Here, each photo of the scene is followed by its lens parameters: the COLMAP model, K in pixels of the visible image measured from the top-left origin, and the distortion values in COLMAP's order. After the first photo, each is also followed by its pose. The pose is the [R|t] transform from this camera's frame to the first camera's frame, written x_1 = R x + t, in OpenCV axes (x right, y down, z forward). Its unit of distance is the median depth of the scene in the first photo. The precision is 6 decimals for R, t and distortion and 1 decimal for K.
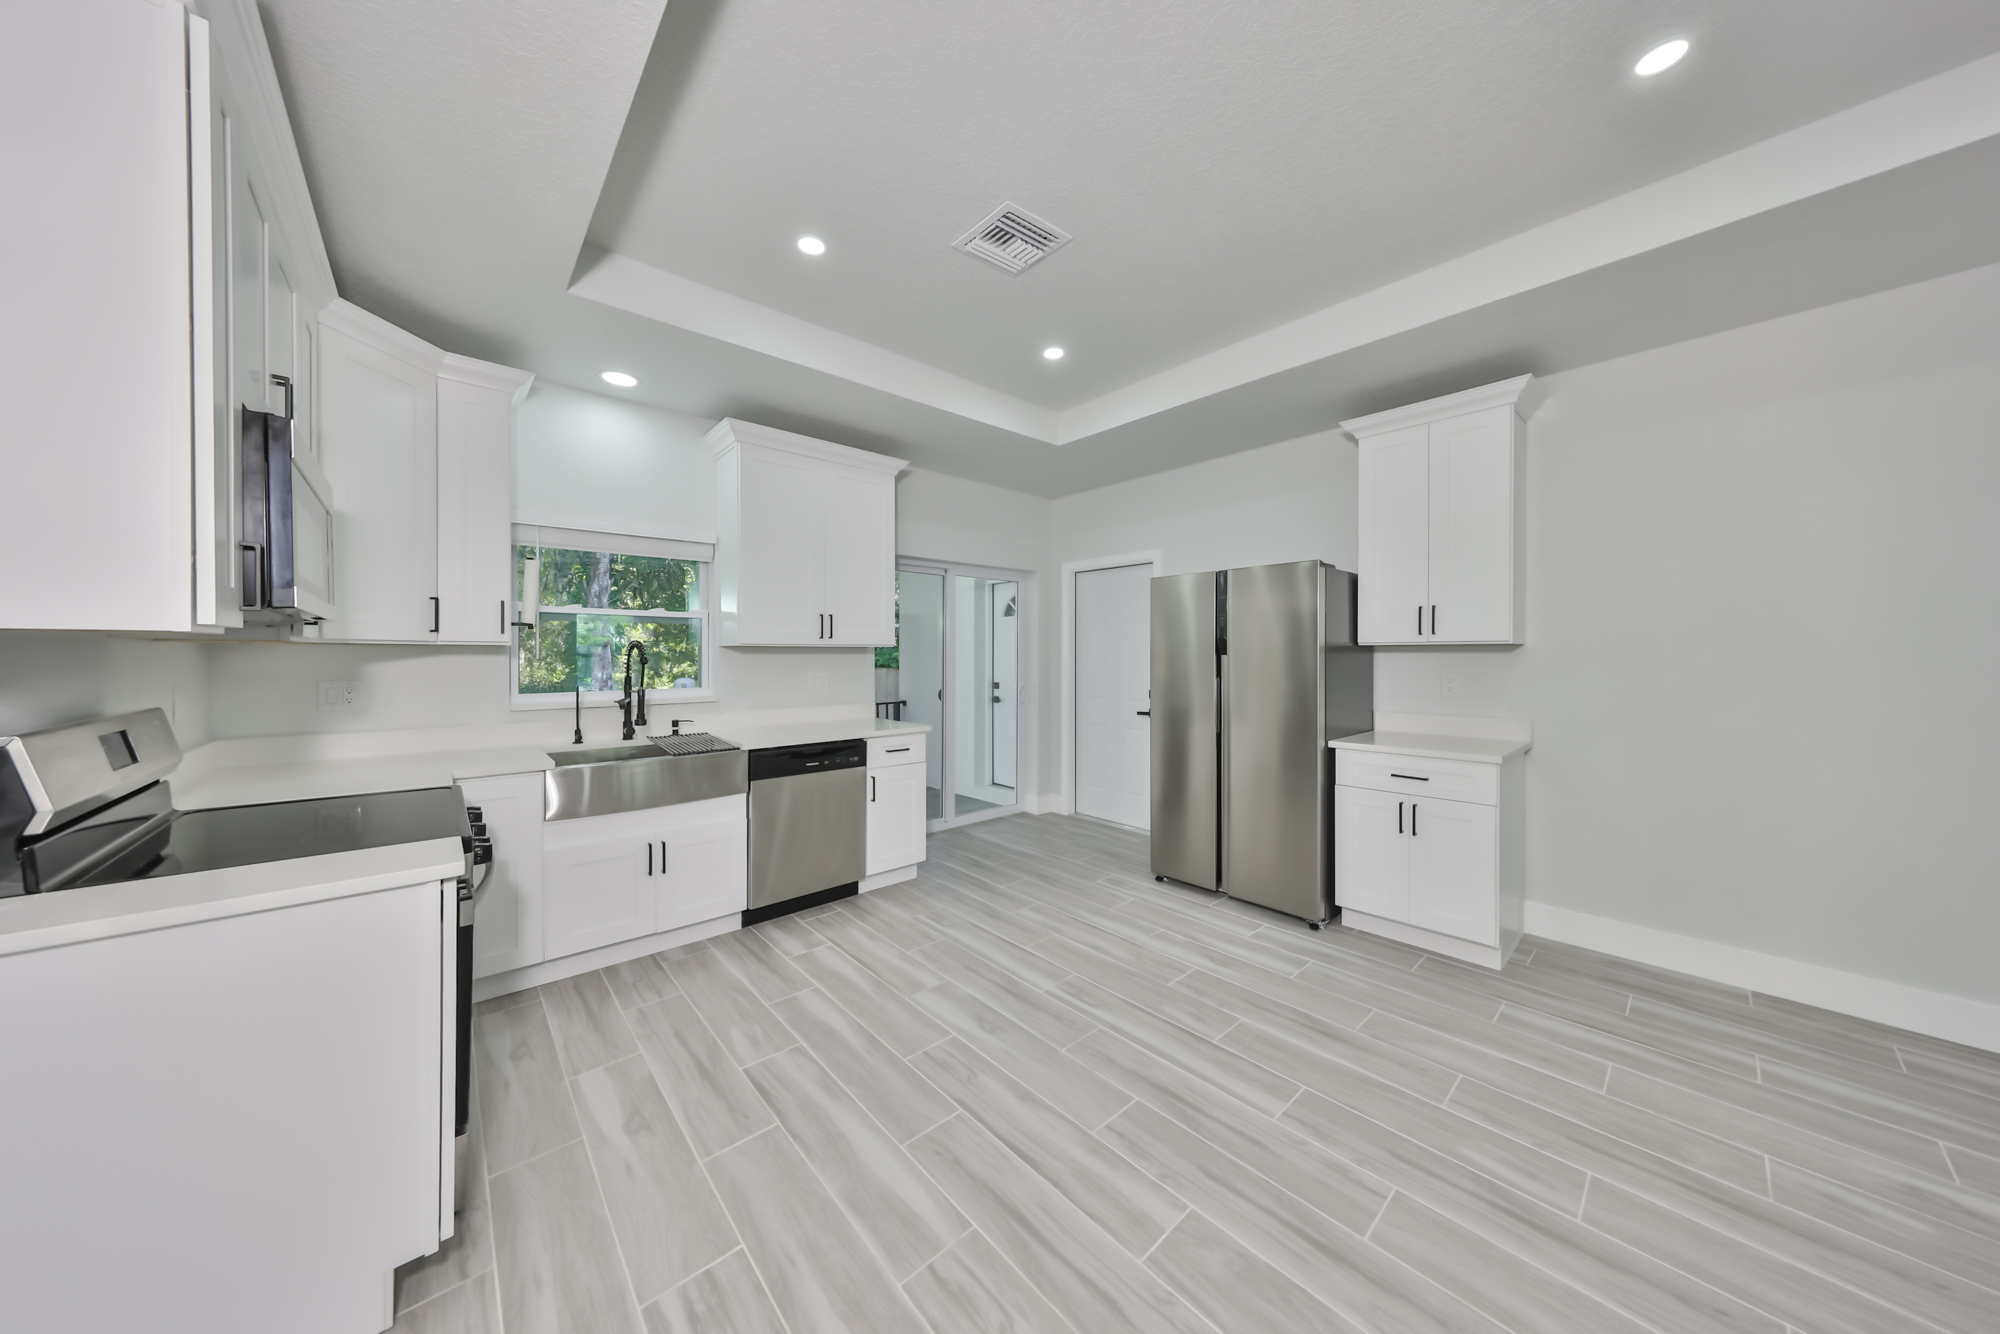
lens RADIAL K [[614.5, 0, 996.2], [0, 614.5, 684.7], [0, 0, 1]] dist [-0.002318, 0.000388]
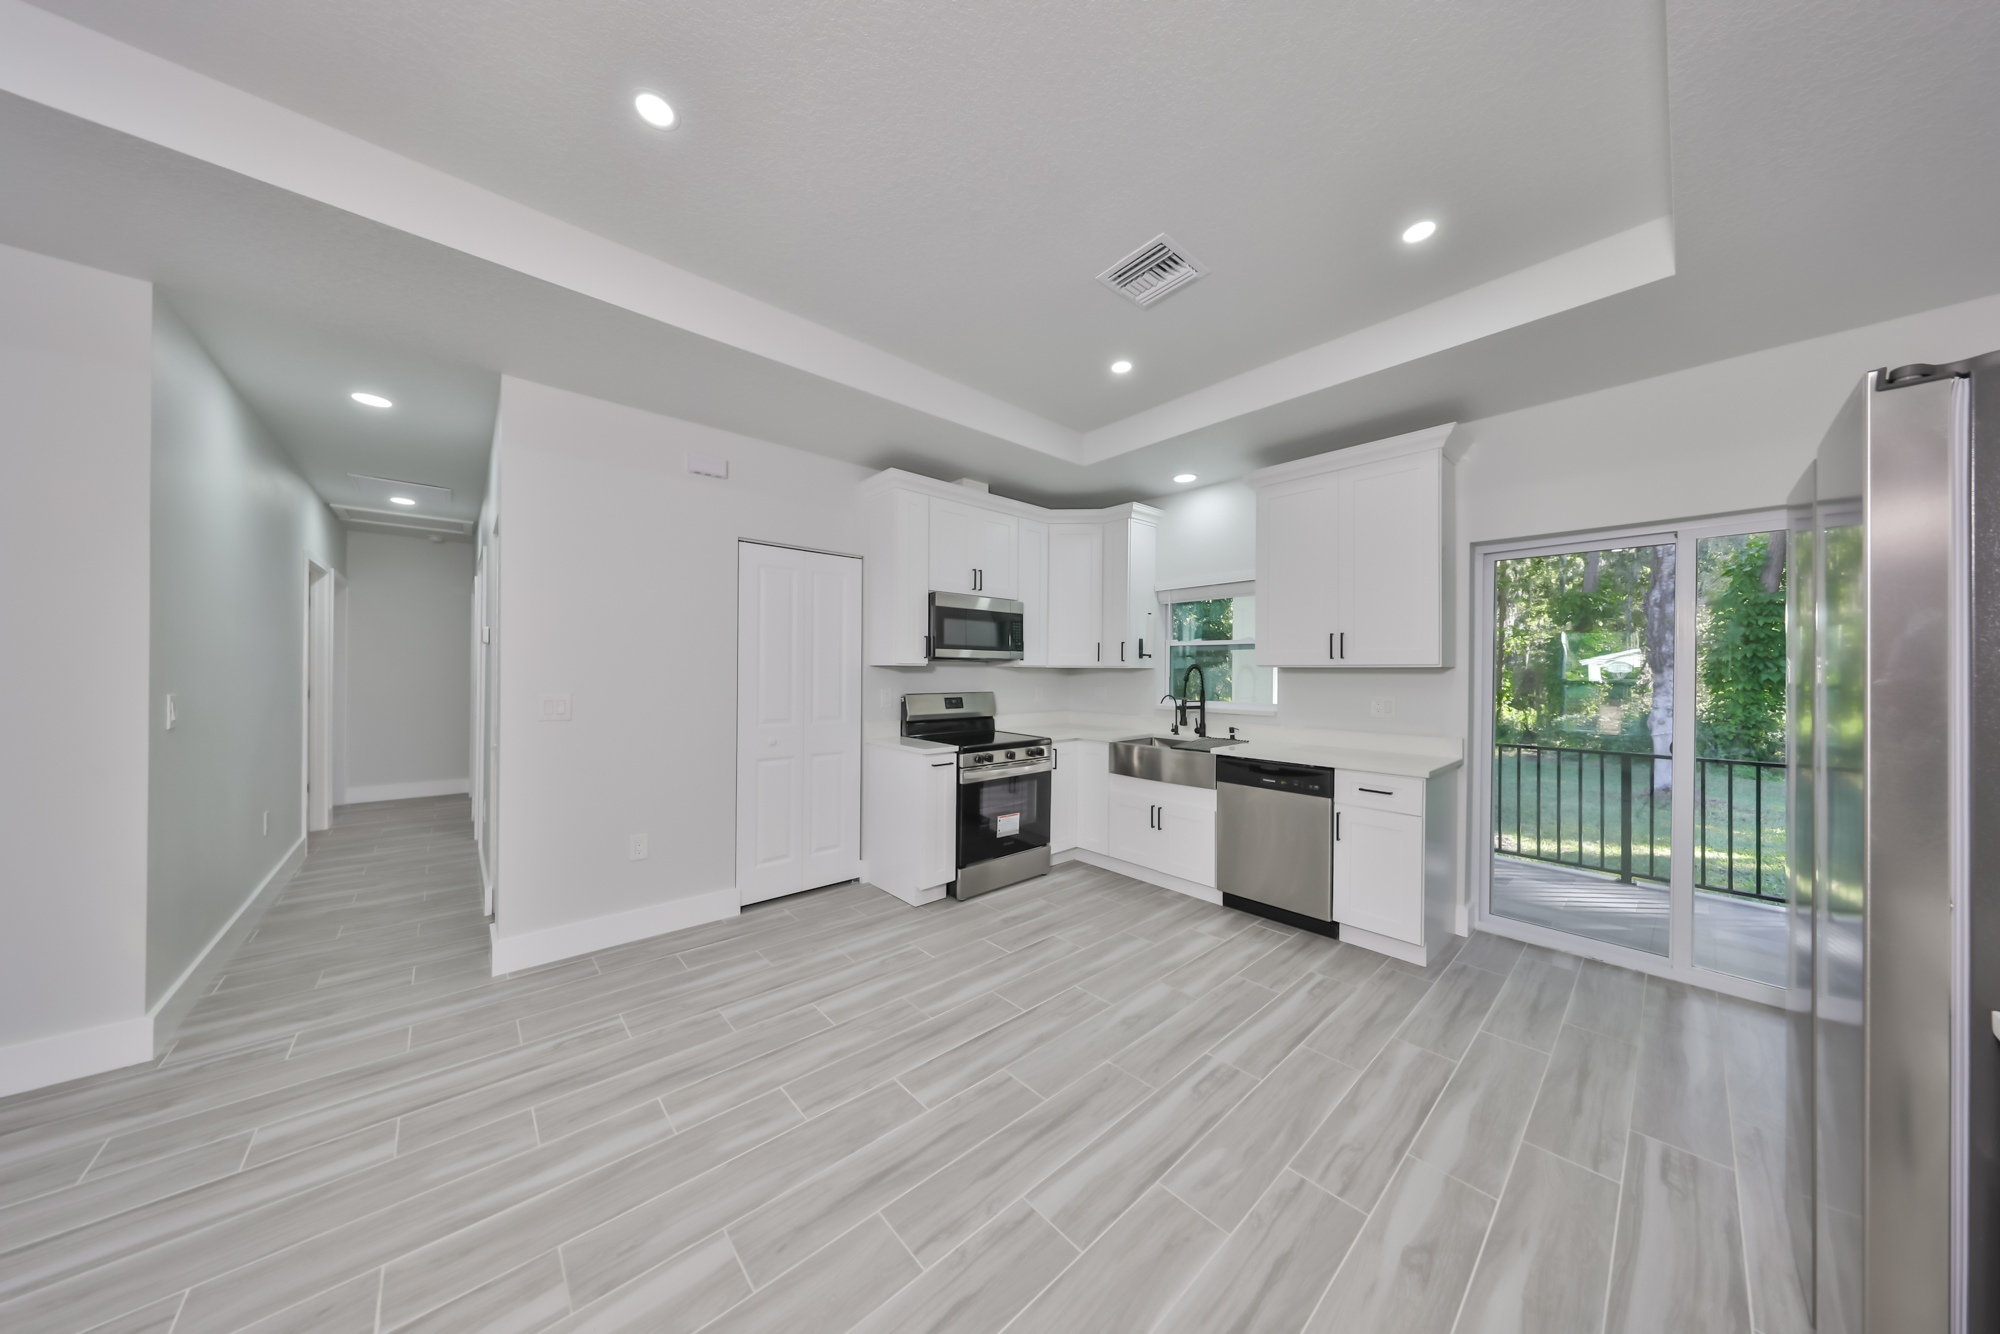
lens RADIAL K [[614.5, 0, 1000.1], [0, 614.5, 668.9], [0, 0, 1]] dist [-0.002318, 0.000388]
pose [[0.007171, -0.001728, -0.999973, 0.975558], [-0.042969, 0.999074, -0.002035, -0.056247], [0.999051, 0.042982, 0.007091, 0.658335]]
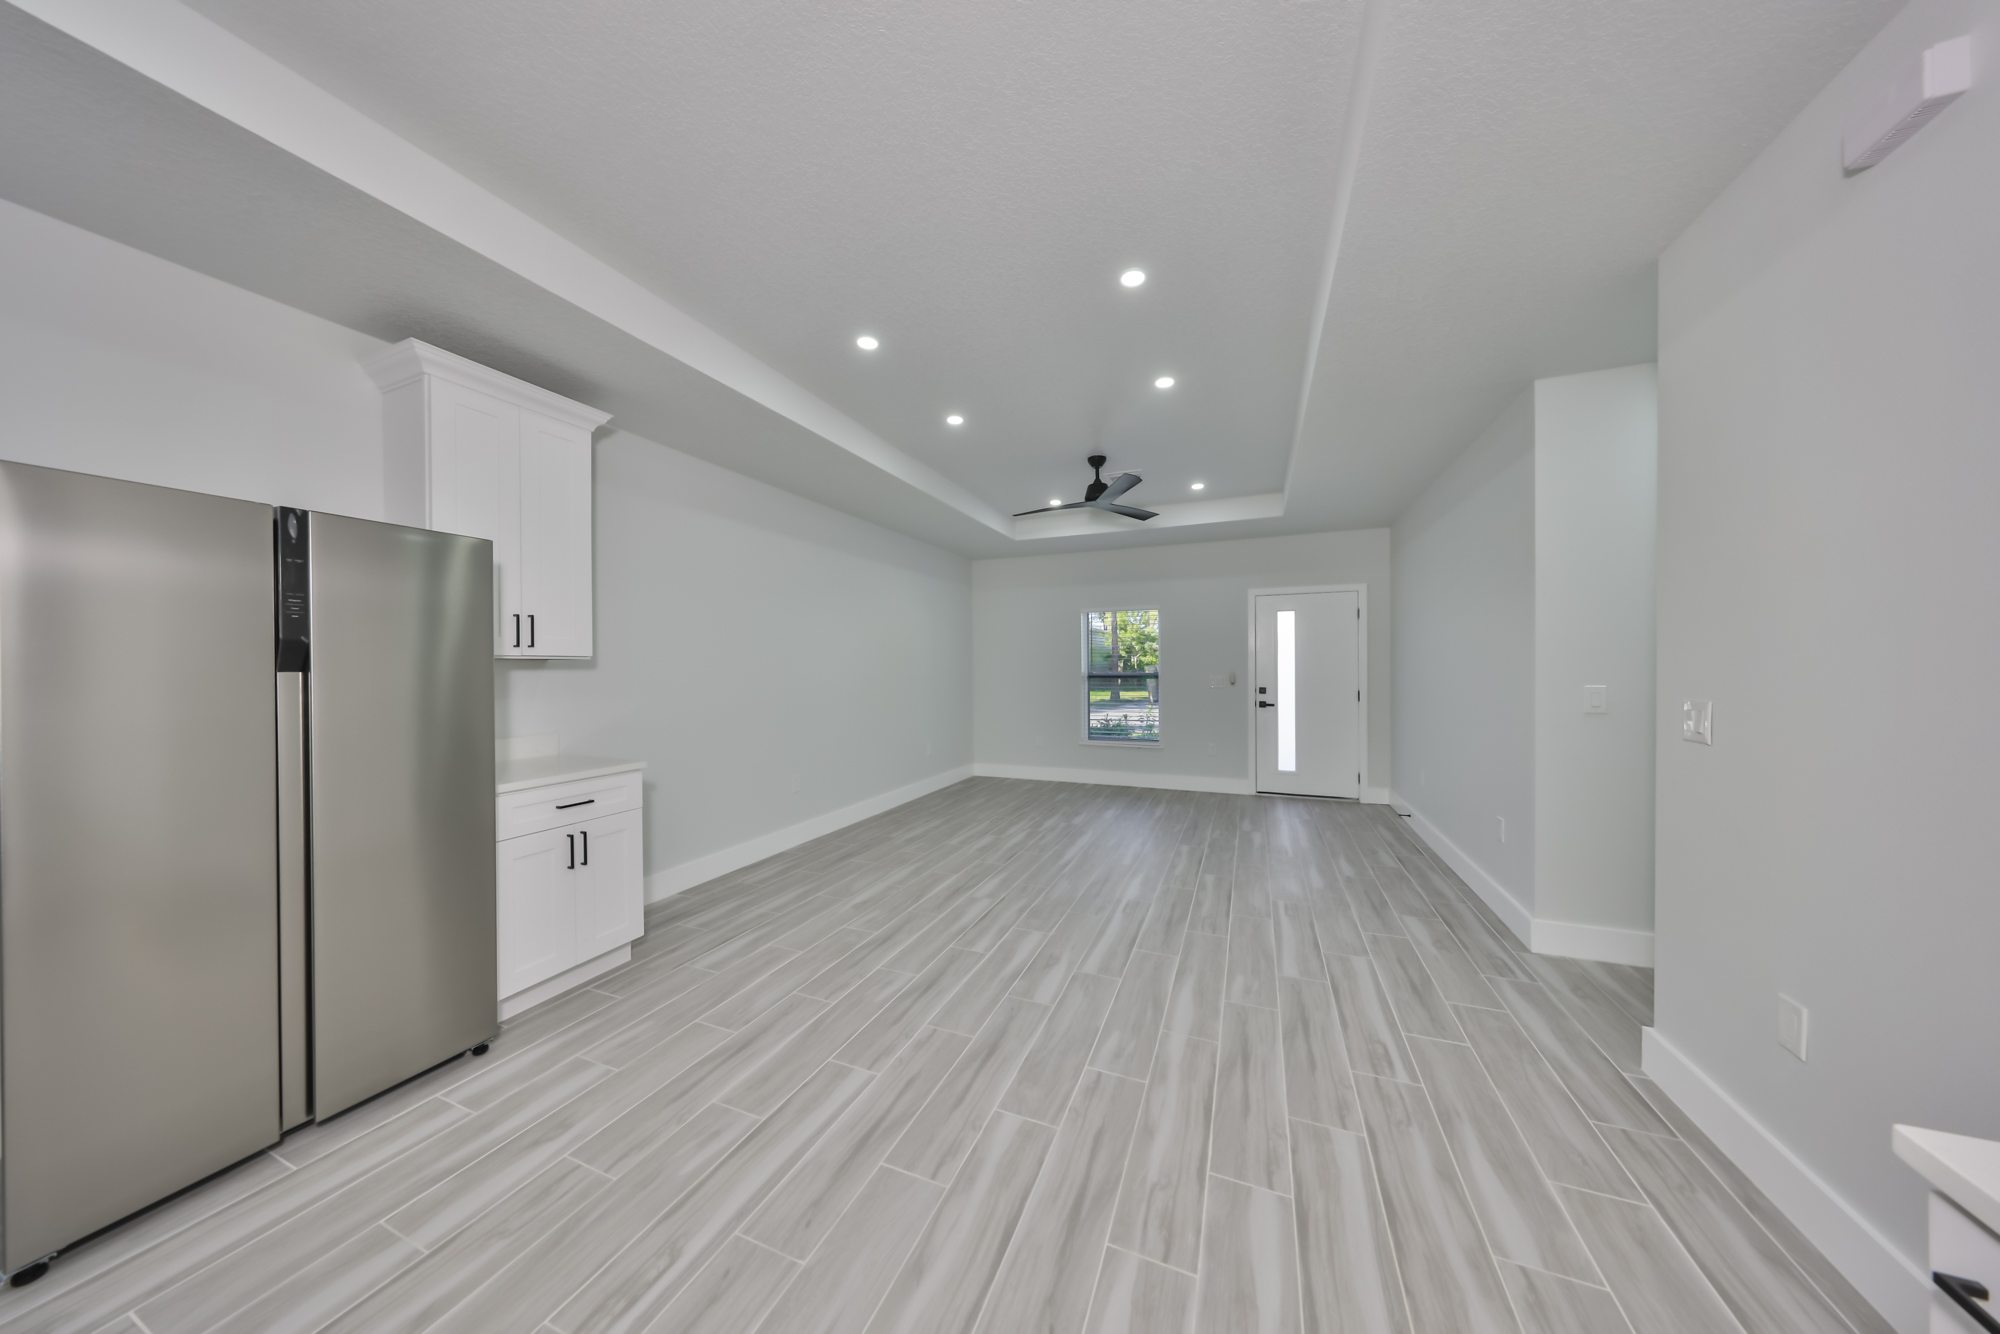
lens RADIAL K [[614.5, 0, 1005.8], [0, 614.5, 674.7], [0, 0, 1]] dist [-0.002318, 0.000388]
pose [[-0.446826, -0.007966, 0.894585, -0.502784], [0.036997, 0.998940, 0.027375, -0.058588], [-0.893855, 0.045329, -0.446058, 0.905515]]
